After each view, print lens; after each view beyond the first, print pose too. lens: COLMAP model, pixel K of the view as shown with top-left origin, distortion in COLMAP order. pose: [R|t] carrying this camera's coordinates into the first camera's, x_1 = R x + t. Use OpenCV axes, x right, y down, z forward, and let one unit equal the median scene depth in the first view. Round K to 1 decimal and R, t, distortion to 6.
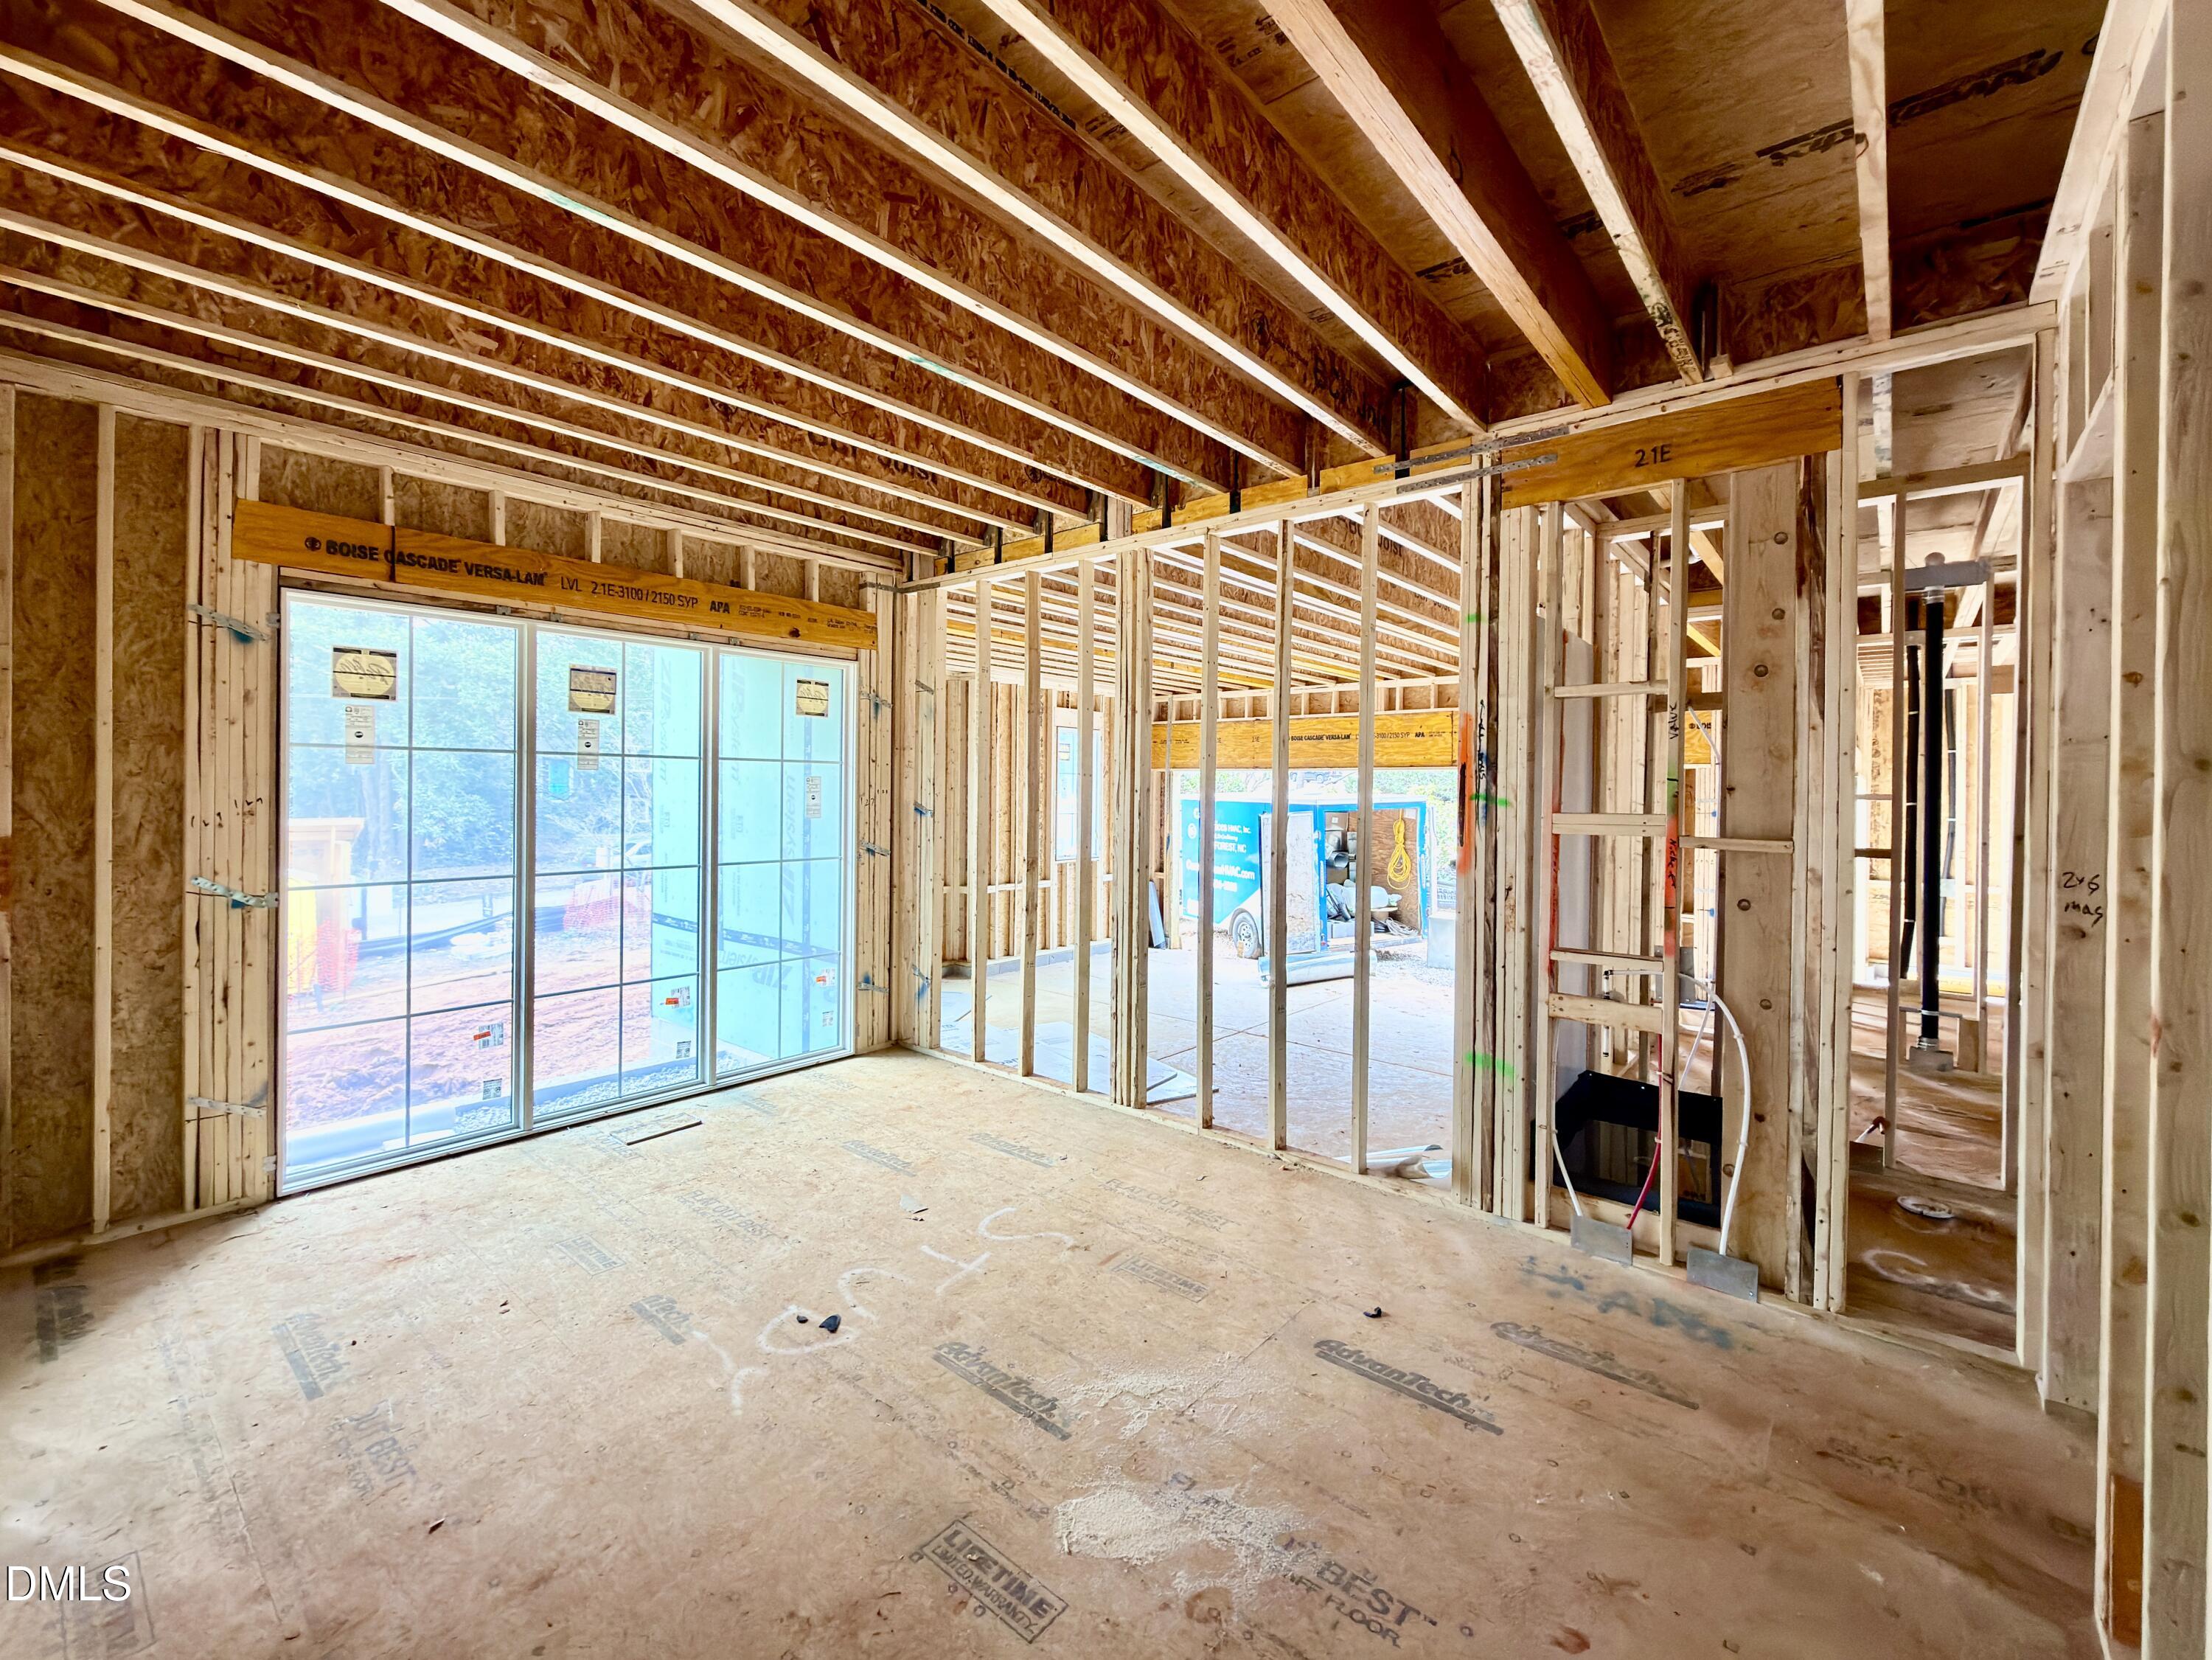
lens RADIAL K [[881.8, 0, 1152.7], [0, 881.8, 792.1], [0, 0, 1]] dist [0.007592, 0.000545]
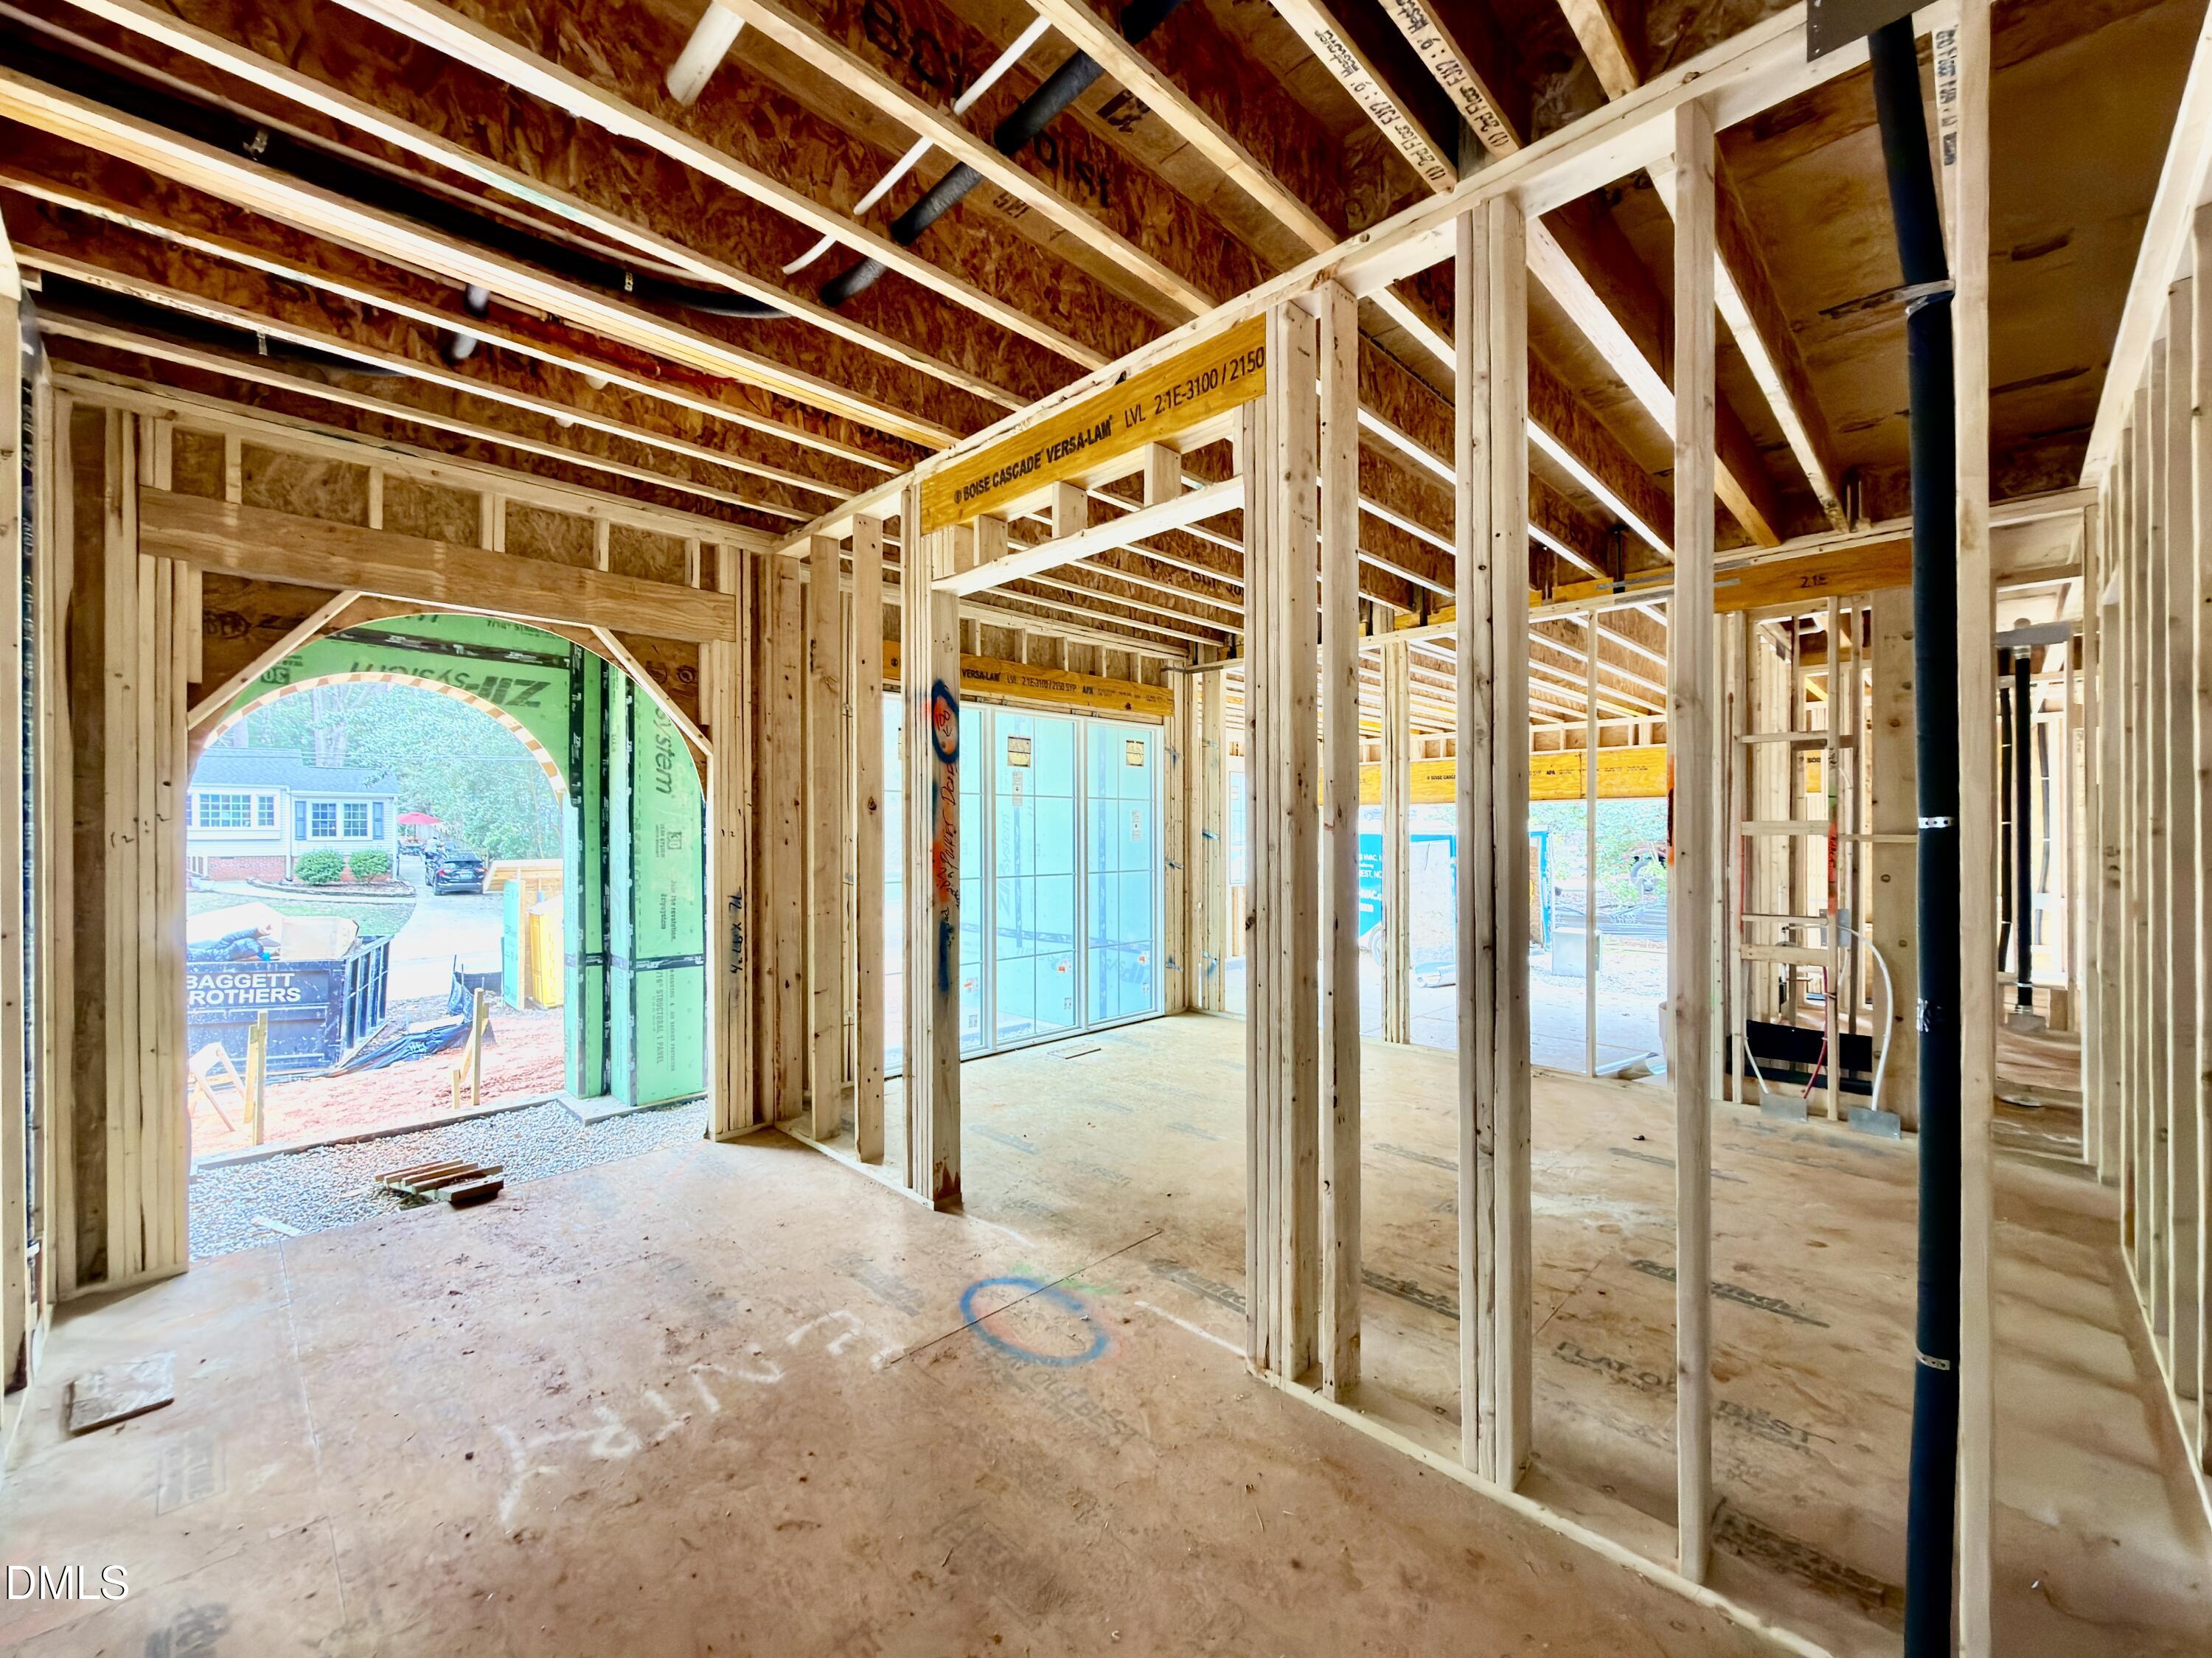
lens RADIAL K [[881.7, 0, 1113.5], [0, 881.7, 832.7], [0, 0, 1]] dist [0.007592, 0.000545]
pose [[0.996729, -0.012594, -0.079830, -0.368451], [0.012162, 0.999909, -0.005885, 0.029381], [0.079897, 0.004894, 0.996791, -0.432084]]
